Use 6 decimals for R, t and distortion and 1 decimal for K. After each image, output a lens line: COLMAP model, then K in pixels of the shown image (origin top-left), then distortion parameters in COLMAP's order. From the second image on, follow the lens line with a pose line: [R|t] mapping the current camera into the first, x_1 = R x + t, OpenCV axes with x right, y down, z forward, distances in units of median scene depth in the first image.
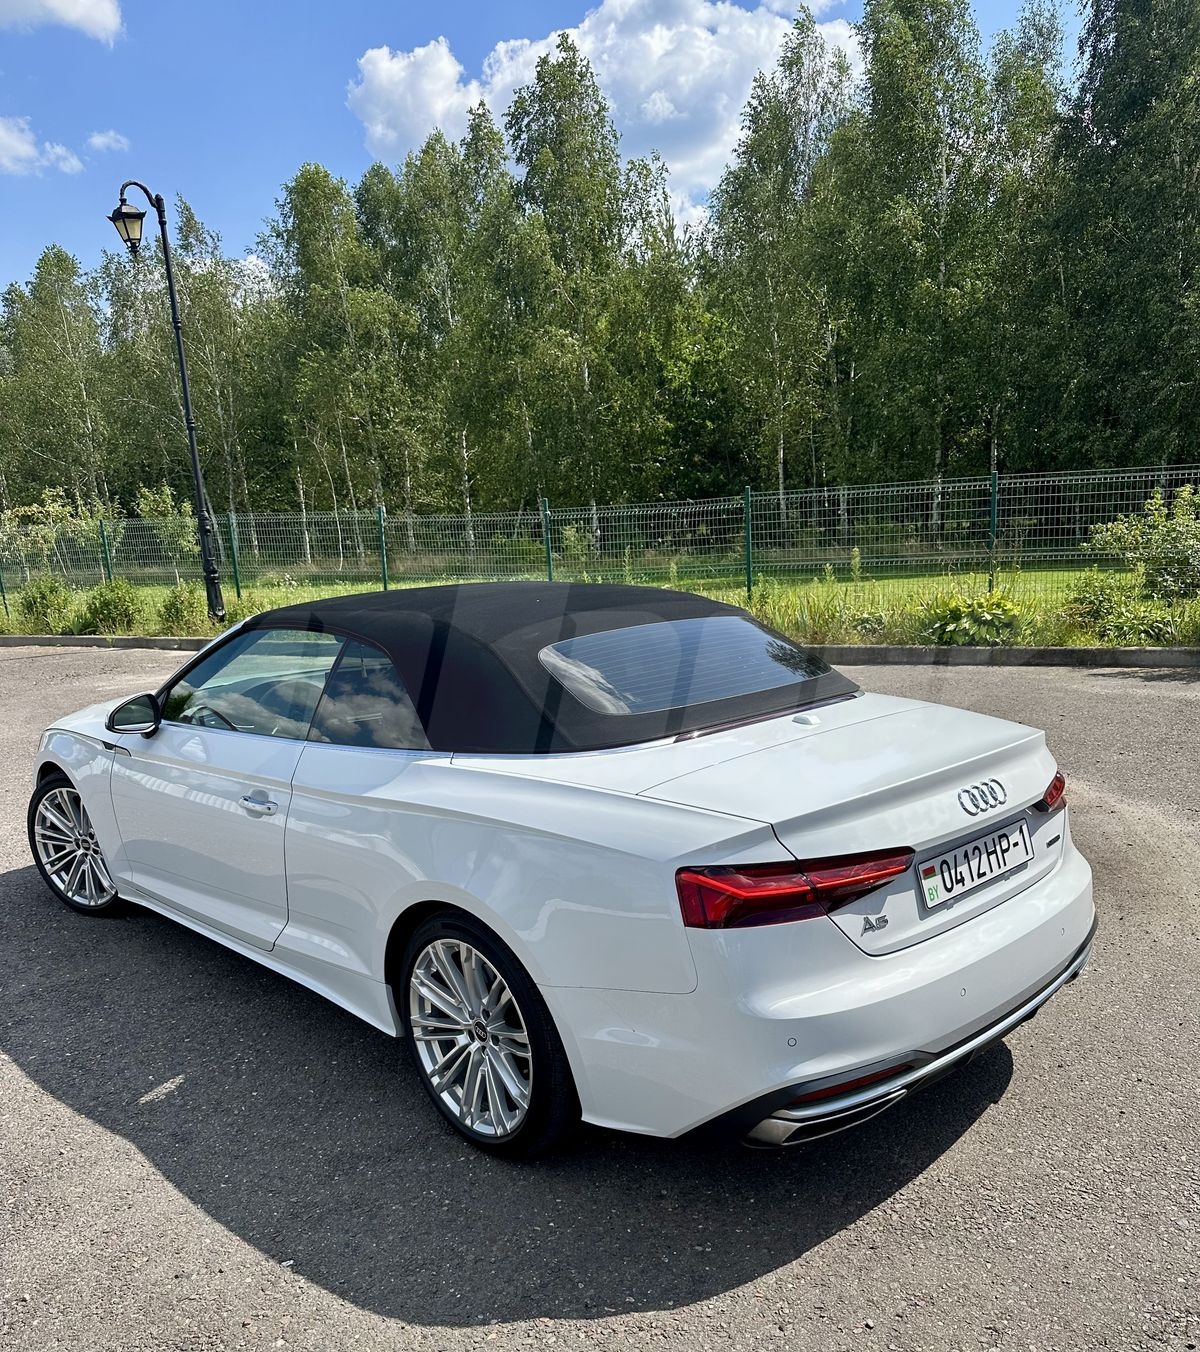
lens RADIAL K [[1150.3, 0, 591.4], [0, 1150.3, 688.0], [0, 0, 1]] dist [0.018957, -0.028099]
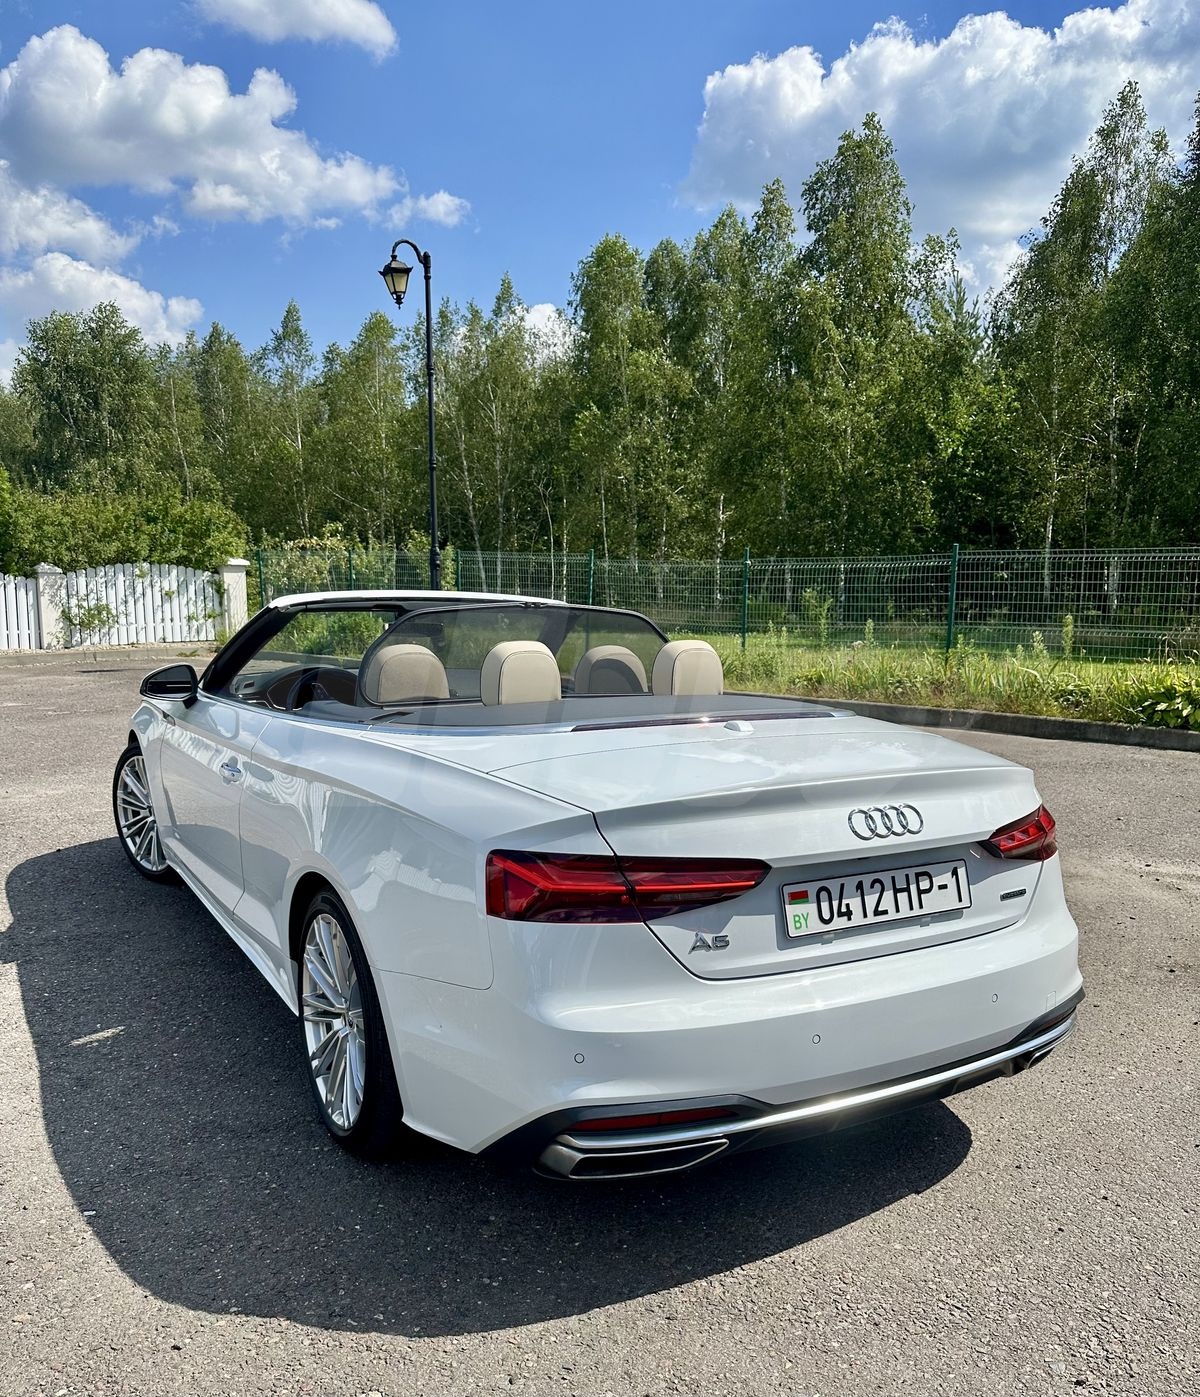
lens RADIAL K [[1134.0, 0, 595.5], [0, 1134.0, 694.9], [0, 0, 1]] dist [0.048220, -0.078333]
pose [[0.971493, 0.084193, -0.221613, 0.174637], [-0.094561, 0.994847, -0.036579, 0.029366], [0.217391, 0.056492, 0.974448, 0.065949]]
